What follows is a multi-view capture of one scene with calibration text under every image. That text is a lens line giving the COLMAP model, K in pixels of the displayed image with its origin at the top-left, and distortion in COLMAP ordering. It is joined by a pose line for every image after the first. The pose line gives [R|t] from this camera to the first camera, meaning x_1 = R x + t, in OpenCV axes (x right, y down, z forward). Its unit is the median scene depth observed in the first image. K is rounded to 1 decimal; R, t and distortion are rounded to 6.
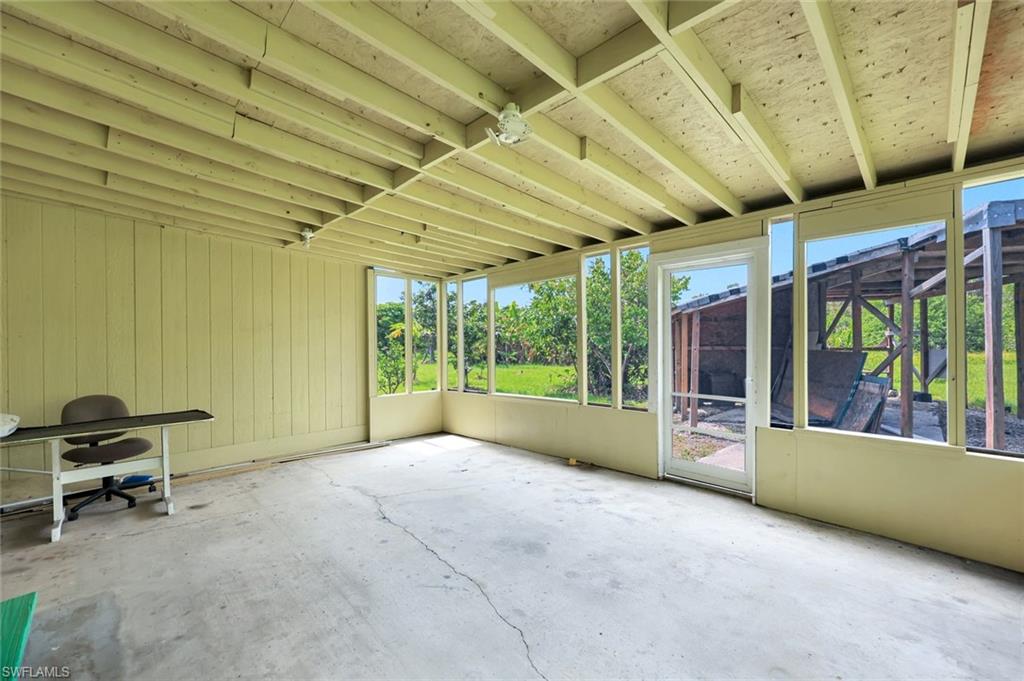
lens RADIAL K [[411.7, 0, 510.4], [0, 411.7, 339.3], [0, 0, 1]] dist [-0.011165, 0.000186]
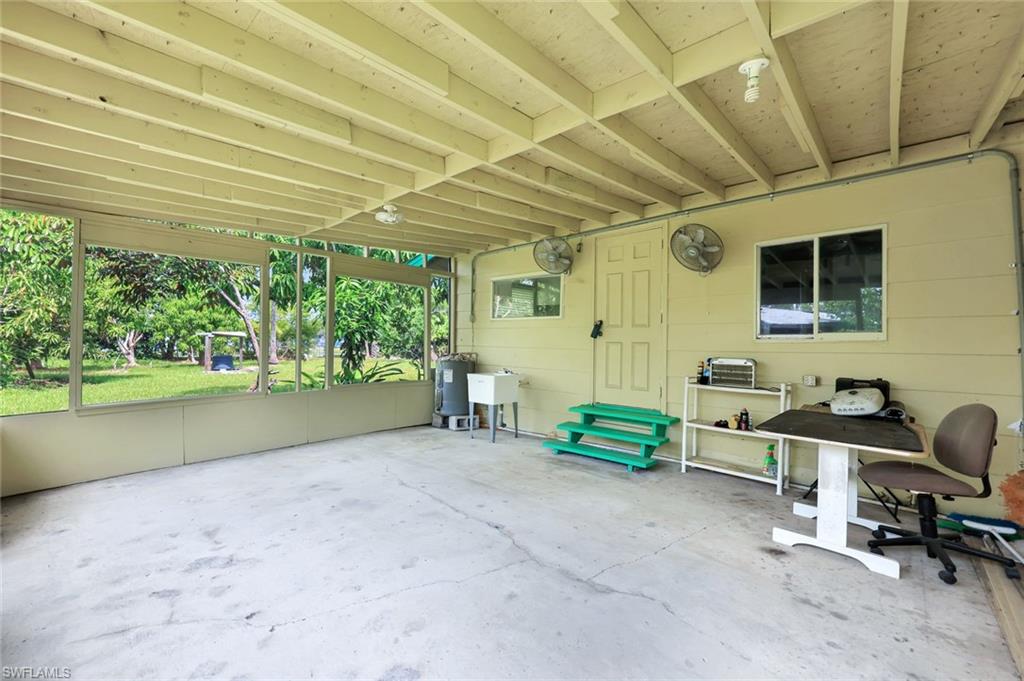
lens RADIAL K [[411.7, 0, 510.4], [0, 411.7, 339.3], [0, 0, 1]] dist [-0.011165, 0.000186]
pose [[-0.998208, 0.001211, -0.059832, -0.285735], [0.002342, 0.999820, -0.018830, 0.052129], [0.059798, -0.018936, -0.998031, 1.886807]]
